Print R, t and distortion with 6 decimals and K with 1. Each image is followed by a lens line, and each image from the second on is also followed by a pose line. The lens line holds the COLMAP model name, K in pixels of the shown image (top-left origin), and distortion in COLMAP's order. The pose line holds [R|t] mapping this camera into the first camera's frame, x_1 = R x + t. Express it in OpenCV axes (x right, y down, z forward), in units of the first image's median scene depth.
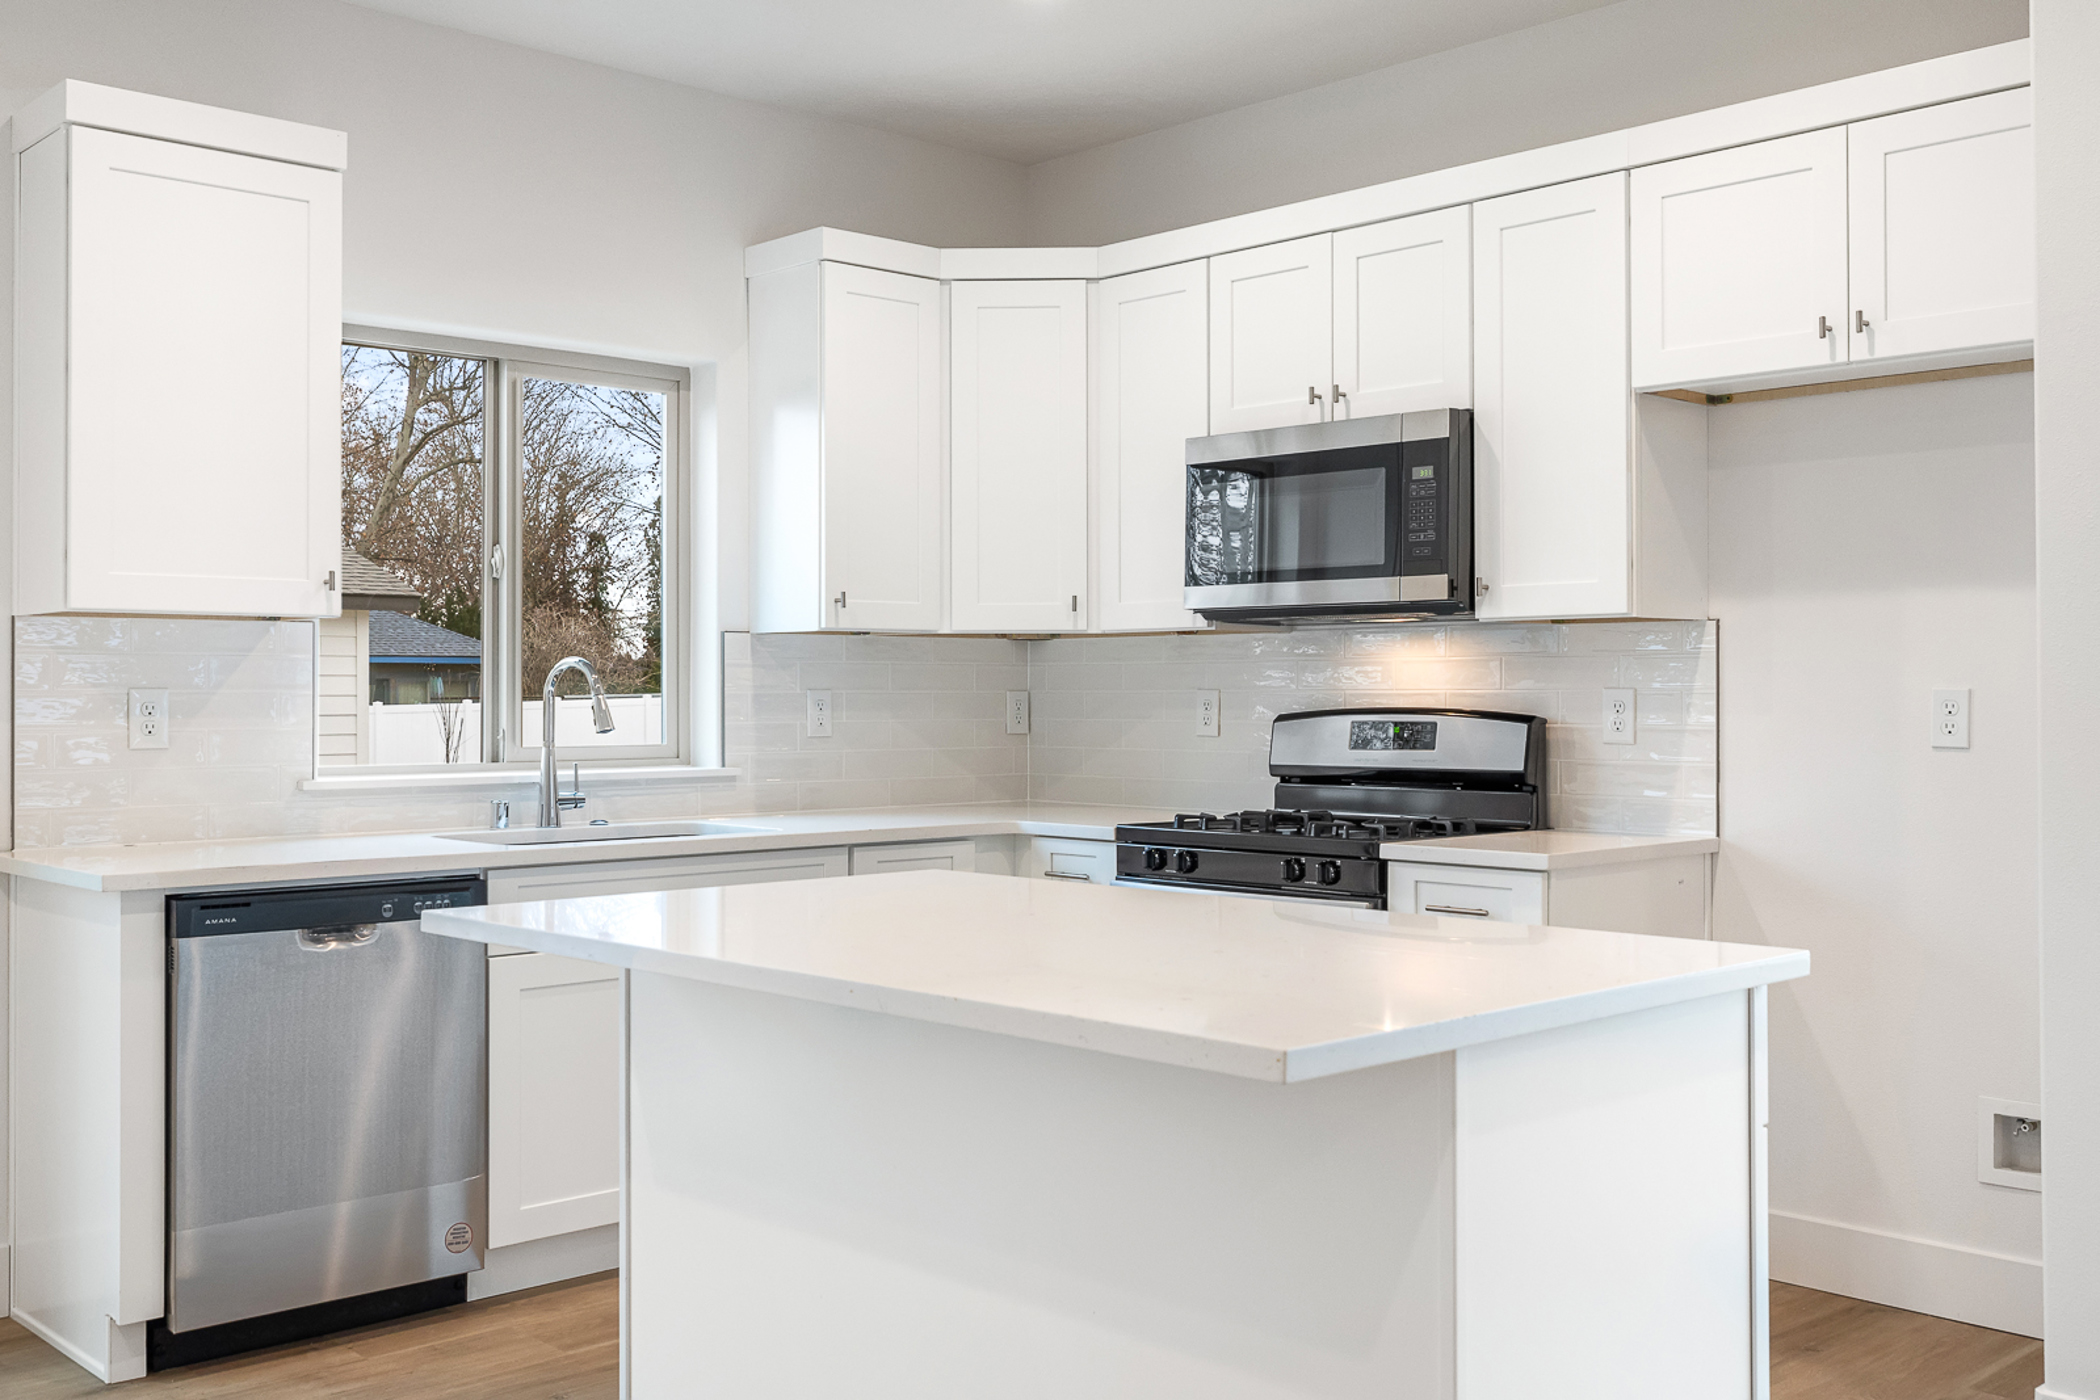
lens RADIAL K [[2018.7, 0, 1061.2], [0, 2018.7, 664.5], [0, 0, 1]] dist [-0.013735, 0.000000]
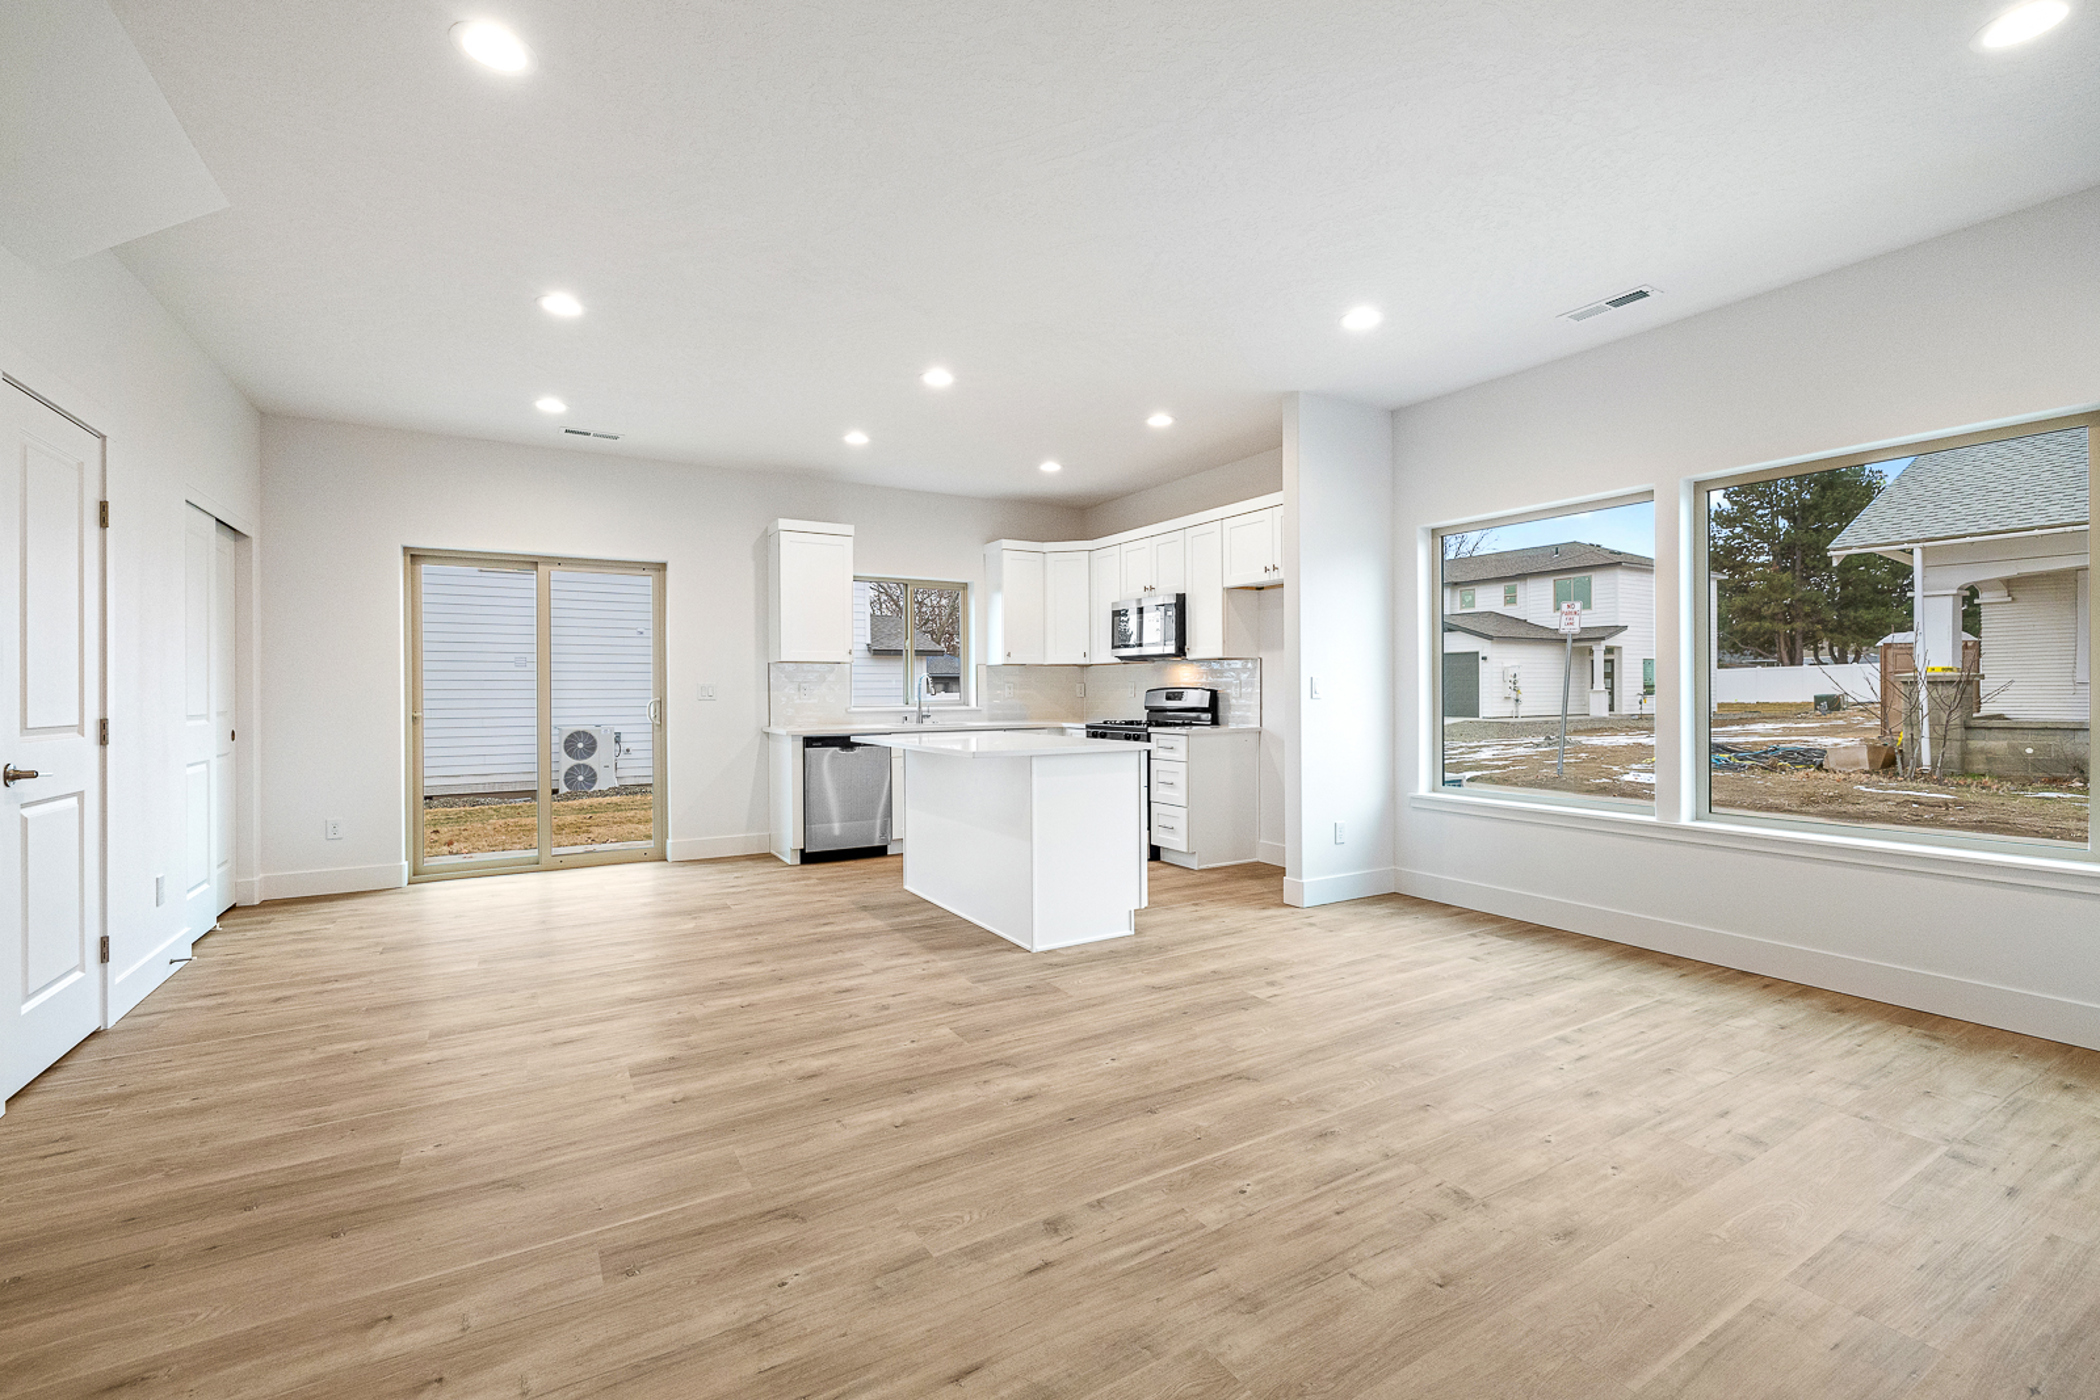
lens RADIAL K [[892.8, 0, 1048.8], [0, 892.8, 689.8], [0, 0, 1]] dist [0.001118, -0.000460]
pose [[0.975185, -0.003756, -0.221361, 0.288743], [0.007010, 0.999879, 0.013919, 0.005132], [0.221281, -0.015125, 0.975093, -0.408175]]
